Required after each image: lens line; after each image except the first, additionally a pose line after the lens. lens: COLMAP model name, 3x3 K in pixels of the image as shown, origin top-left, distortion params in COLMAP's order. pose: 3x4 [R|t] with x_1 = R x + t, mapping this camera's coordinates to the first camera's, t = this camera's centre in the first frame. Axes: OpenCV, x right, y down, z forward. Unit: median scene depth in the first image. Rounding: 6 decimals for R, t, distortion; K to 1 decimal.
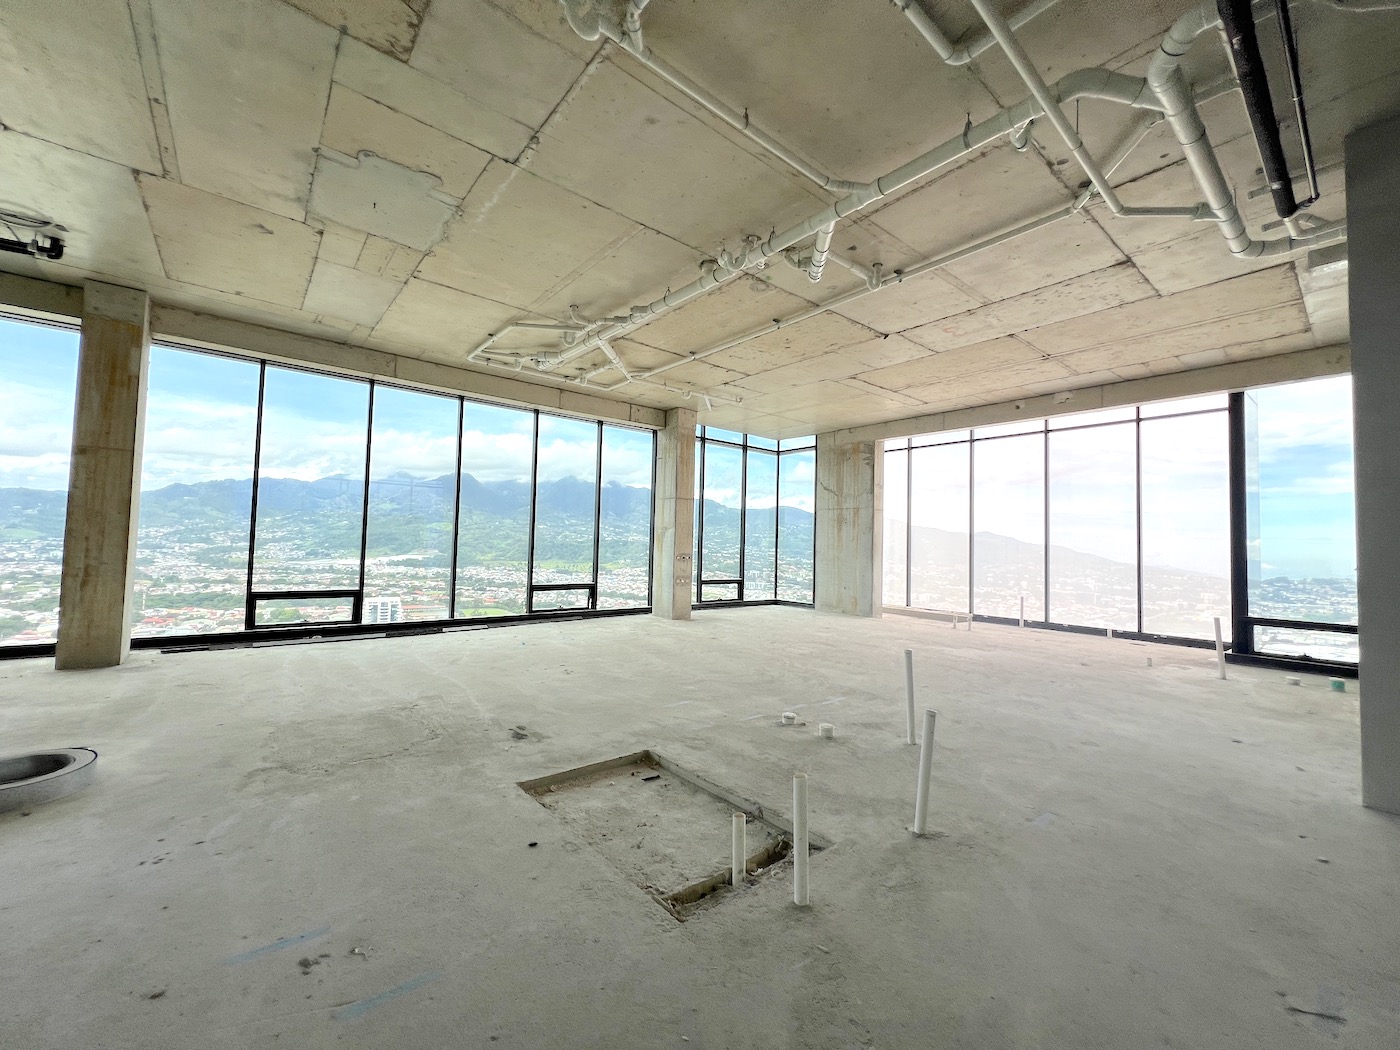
lens RADIAL K [[563.1, 0, 696.6], [0, 563.1, 521.2], [0, 0, 1]] dist [0.001013, 0.000073]
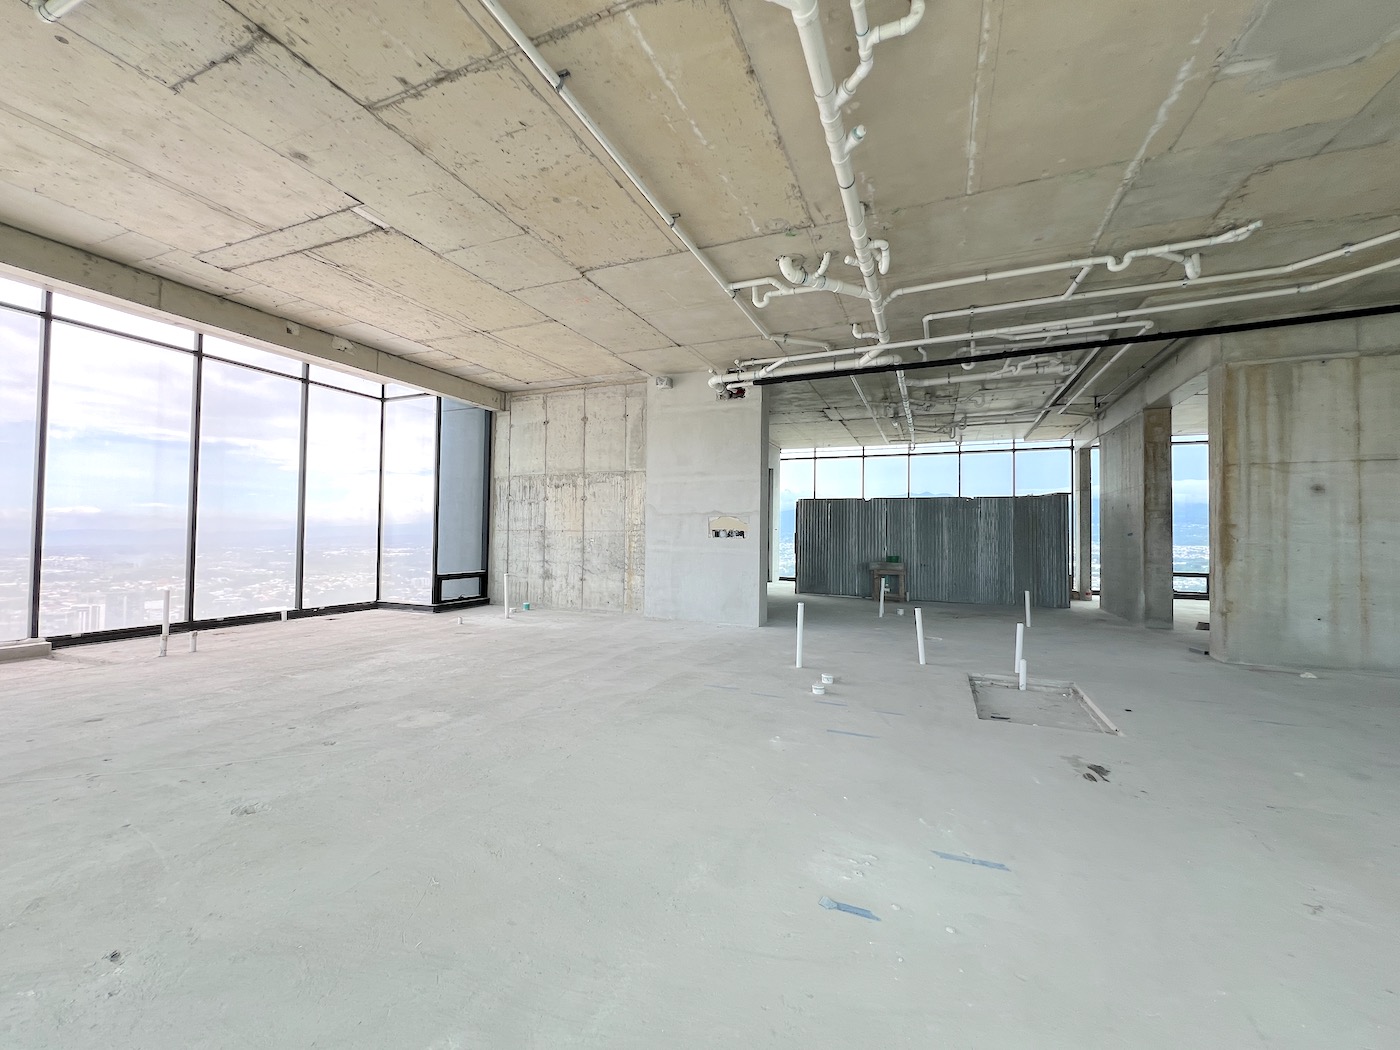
lens RADIAL K [[563.1, 0, 696.6], [0, 563.1, 521.2], [0, 0, 1]] dist [0.001013, 0.000073]
pose [[-0.460913, -0.008479, 0.887405, -0.749916], [-0.064187, 0.997654, -0.023807, 0.069543], [-0.885121, -0.067933, -0.460376, 1.868596]]
